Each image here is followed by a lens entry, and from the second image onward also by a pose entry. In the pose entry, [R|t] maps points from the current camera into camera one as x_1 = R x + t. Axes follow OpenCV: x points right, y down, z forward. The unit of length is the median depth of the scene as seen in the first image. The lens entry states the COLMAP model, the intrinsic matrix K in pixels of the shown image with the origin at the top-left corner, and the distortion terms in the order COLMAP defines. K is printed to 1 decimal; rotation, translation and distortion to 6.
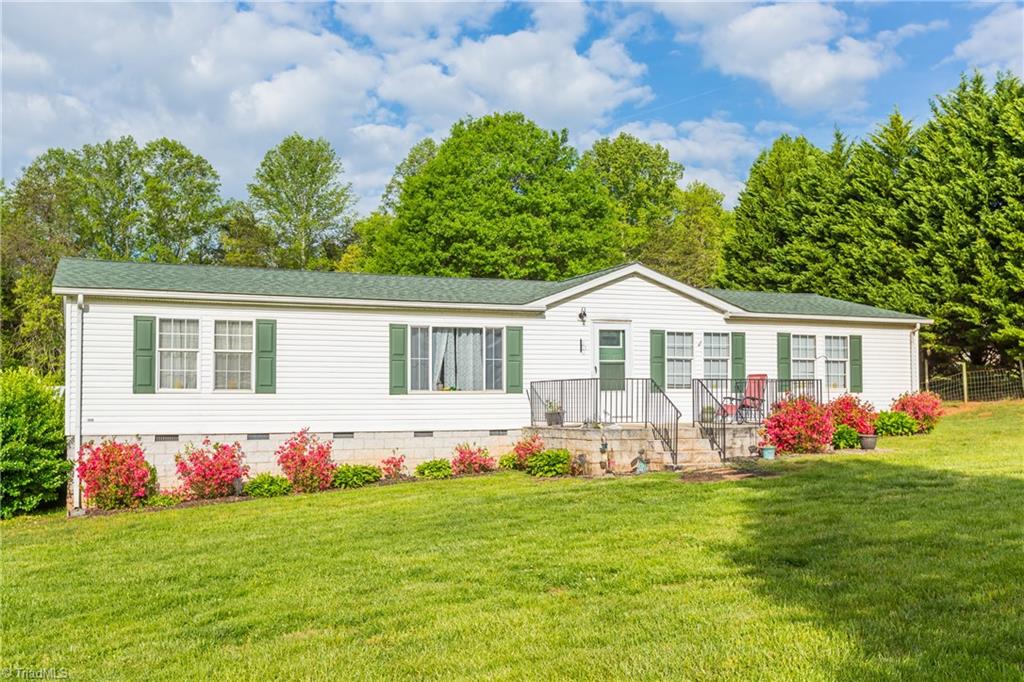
lens RADIAL K [[964.6, 0, 510.9], [0, 964.6, 389.7], [0, 0, 1]] dist [-0.000828, 0.003370]
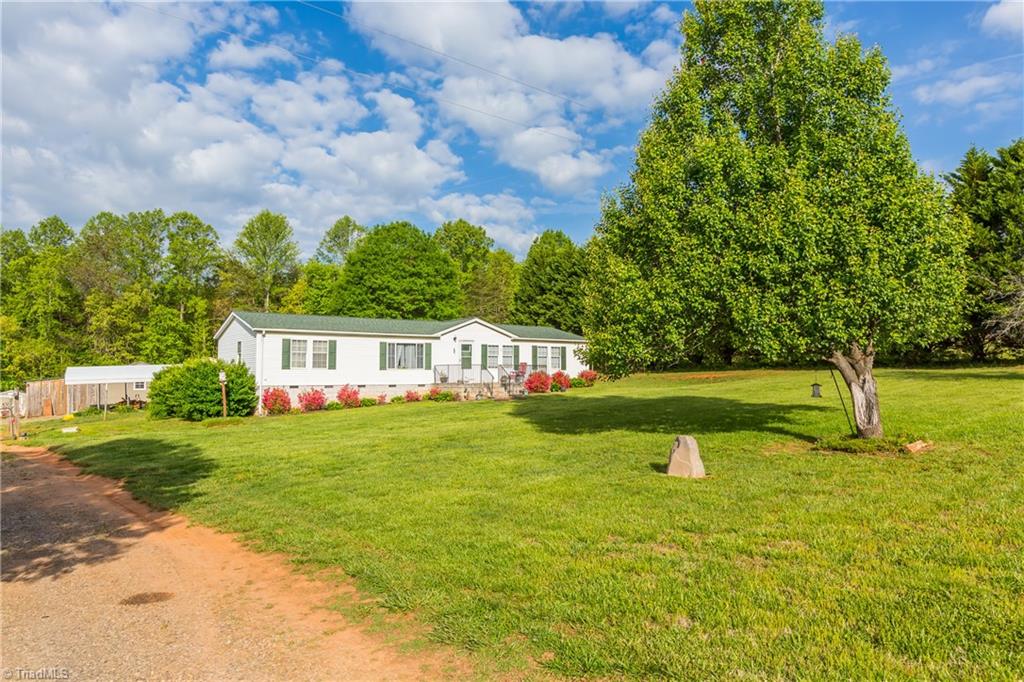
lens RADIAL K [[671.7, 0, 512.0], [0, 671.7, 341.0], [0, 0, 1]] dist [-0.002992, -0.000454]
pose [[0.978205, 0.014712, 0.207117, -0.141499], [-0.007333, 0.999312, -0.036350, -0.008965], [-0.207510, 0.034038, 0.977641, -0.729291]]
